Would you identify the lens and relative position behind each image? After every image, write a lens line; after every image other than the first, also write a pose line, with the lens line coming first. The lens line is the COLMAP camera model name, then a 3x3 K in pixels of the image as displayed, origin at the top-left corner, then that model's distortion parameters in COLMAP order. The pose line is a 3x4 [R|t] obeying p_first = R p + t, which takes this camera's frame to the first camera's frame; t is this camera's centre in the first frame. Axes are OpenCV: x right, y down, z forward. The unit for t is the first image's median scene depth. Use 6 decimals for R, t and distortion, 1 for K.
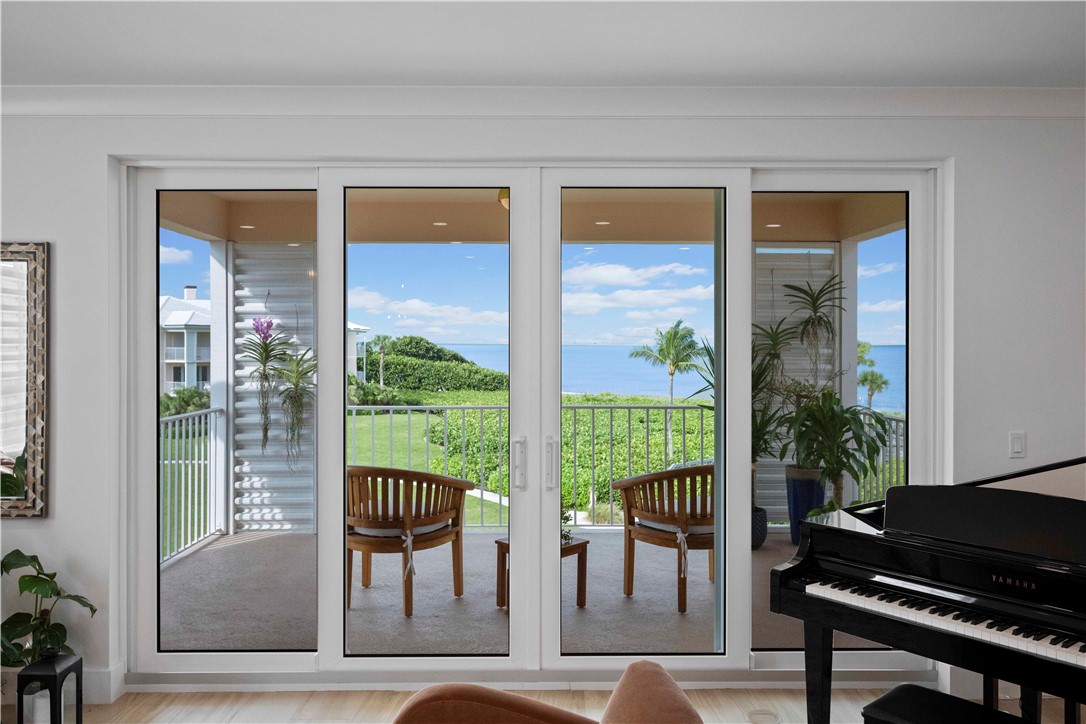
lens RADIAL K [[788.1, 0, 543.5], [0, 788.1, 341.5], [0, 0, 1]] dist [0.000069, -0.000302]
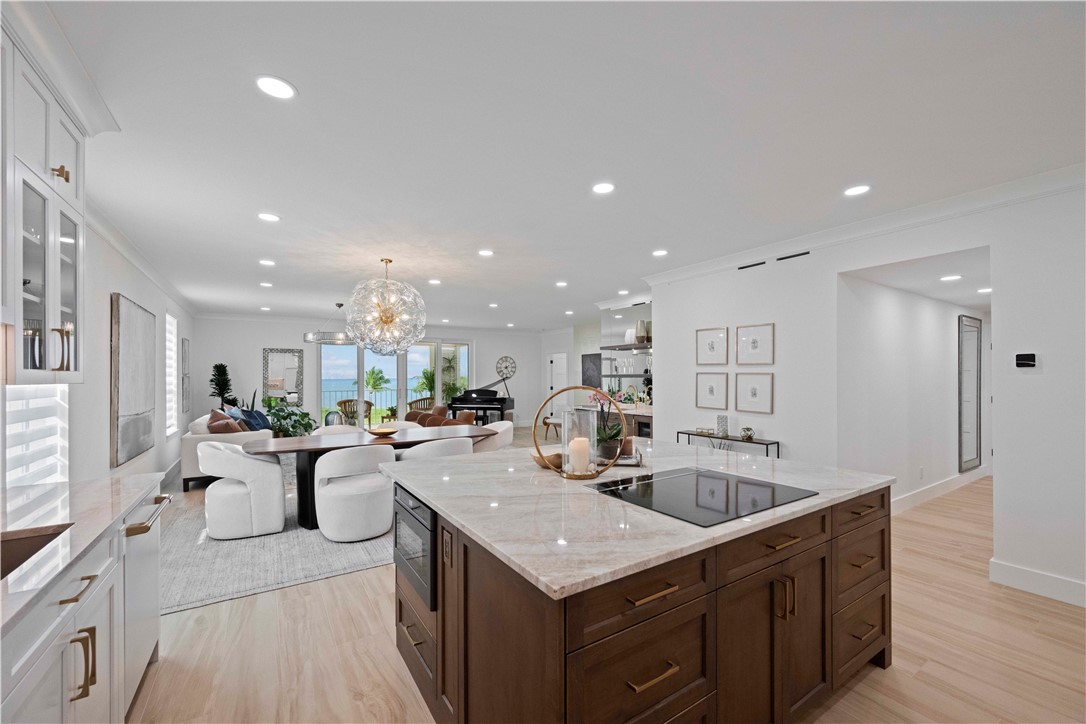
lens RADIAL K [[440.8, 0, 548.0], [0, 440.8, 376.5], [0, 0, 1]] dist [0.000563, 0.000060]
pose [[0.840571, -0.002658, 0.541694, -0.428240], [0.003823, 0.999992, -0.001027, 0.026120], [-0.541687, 0.002934, 0.840575, -1.092799]]
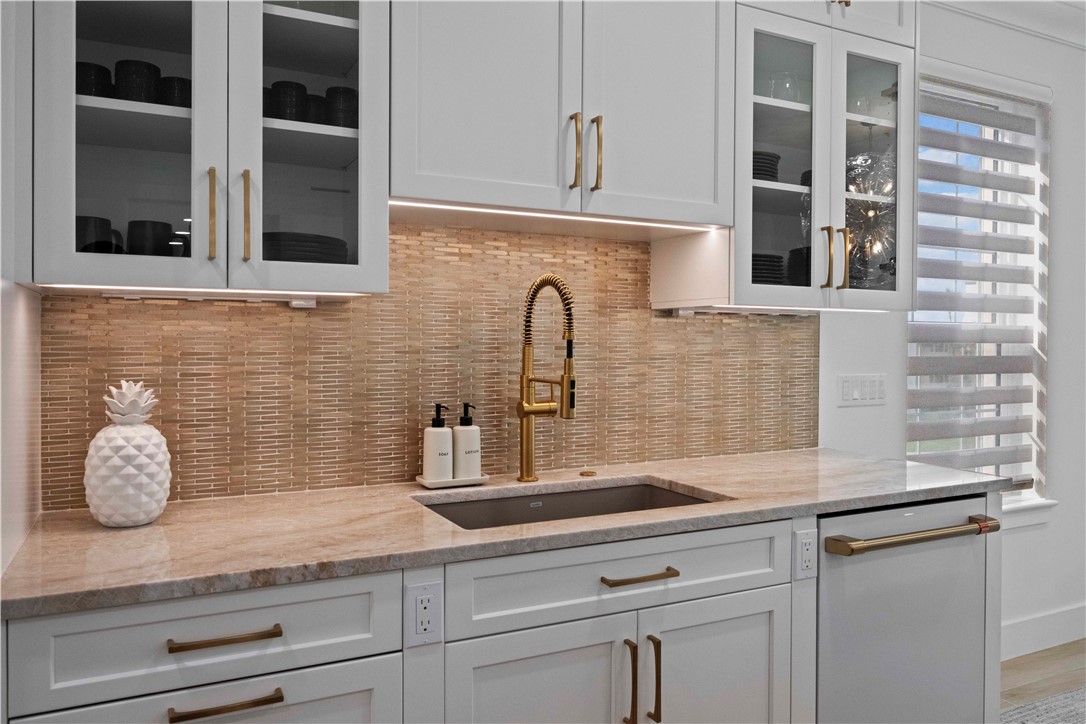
lens RADIAL K [[788.1, 0, 543.5], [0, 788.1, 341.5], [0, 0, 1]] dist [0.000069, -0.000302]
pose [[0.446288, 0.010265, -0.894830, -0.290105], [-0.008976, 0.999935, 0.006994, 0.042446], [0.894844, 0.004911, 0.446352, -0.959713]]
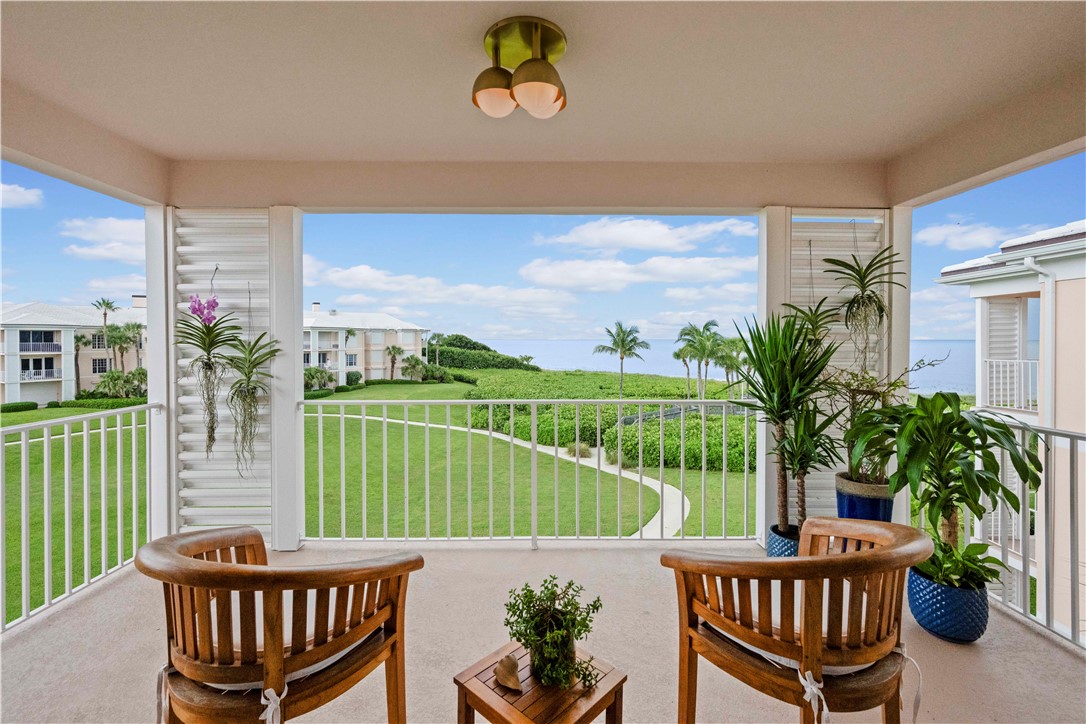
lens RADIAL K [[476.9, 0, 542.9], [0, 476.9, 343.5], [0, 0, 1]] dist [0.001003, 0.000129]
pose [[0.999967, 0.000987, 0.008004, -0.002419], [-0.001074, 0.999941, 0.010828, 0.014285], [-0.007993, -0.010837, 0.999909, 0.484561]]
